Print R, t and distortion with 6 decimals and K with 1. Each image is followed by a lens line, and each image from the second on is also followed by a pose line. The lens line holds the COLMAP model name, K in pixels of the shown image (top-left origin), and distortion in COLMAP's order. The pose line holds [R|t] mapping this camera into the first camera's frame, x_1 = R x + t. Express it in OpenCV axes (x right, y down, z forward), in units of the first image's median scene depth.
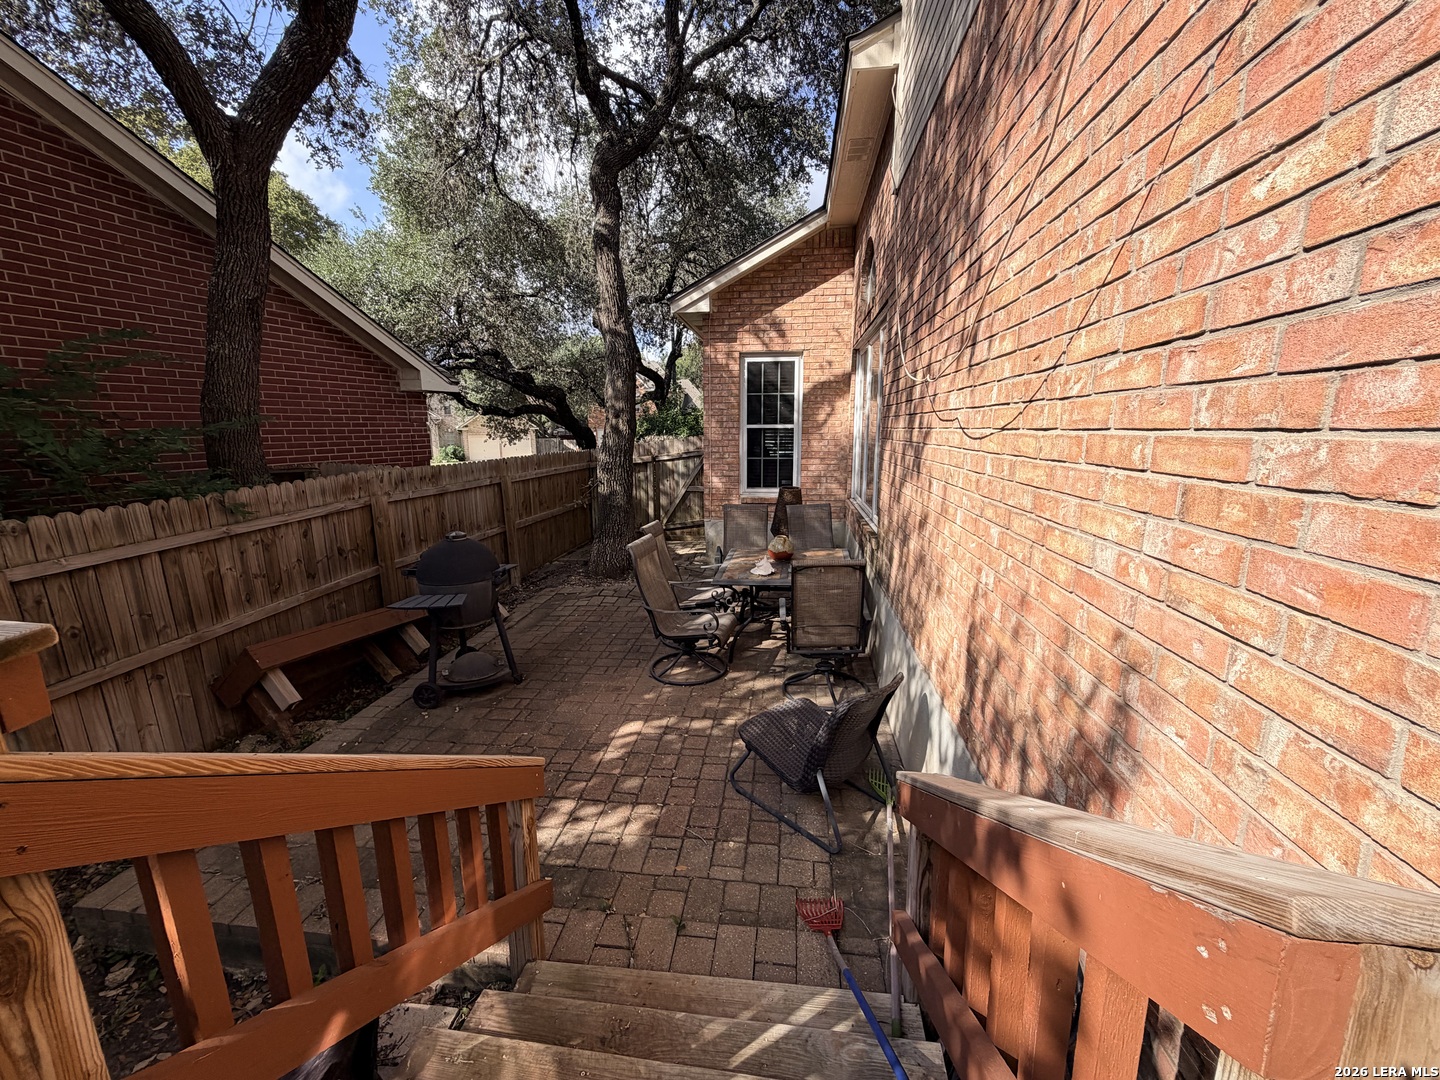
lens RADIAL K [[573.5, 0, 719.4], [0, 573.5, 538.8], [0, 0, 1]] dist [-0.002779, 0.000112]
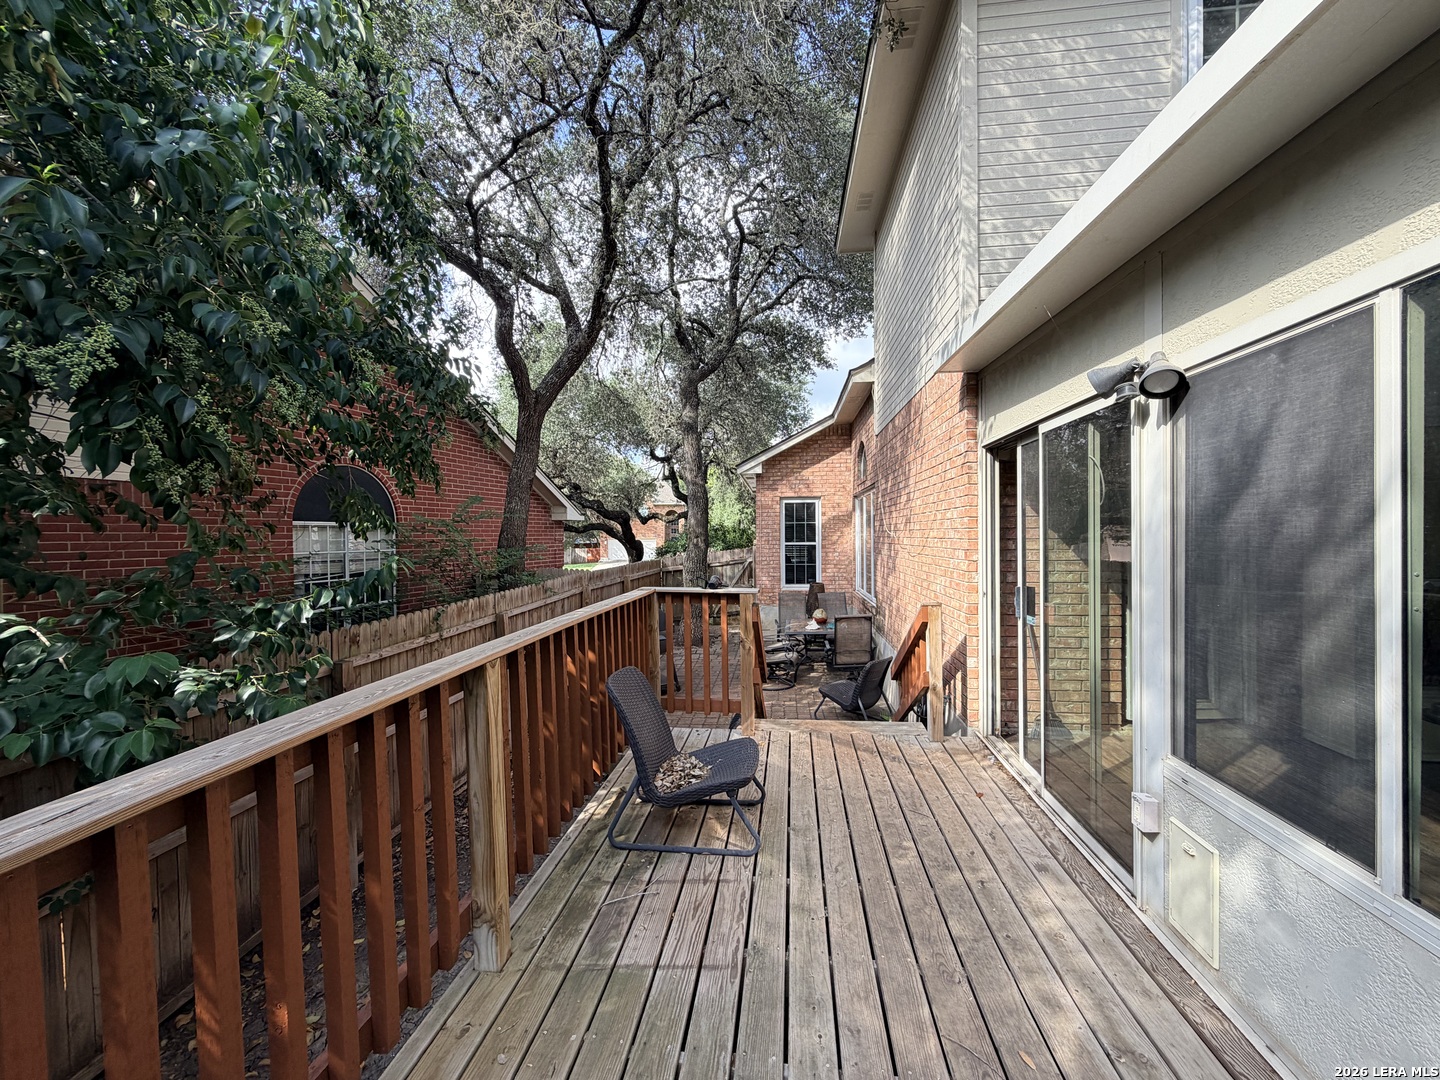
lens RADIAL K [[573.5, 0, 723.9], [0, 573.5, 545.4], [0, 0, 1]] dist [-0.002779, 0.000112]
pose [[0.999643, -0.003706, 0.026474, -0.163091], [0.008237, 0.984862, -0.173143, 0.074184], [-0.025432, 0.173299, 0.984541, -0.520935]]
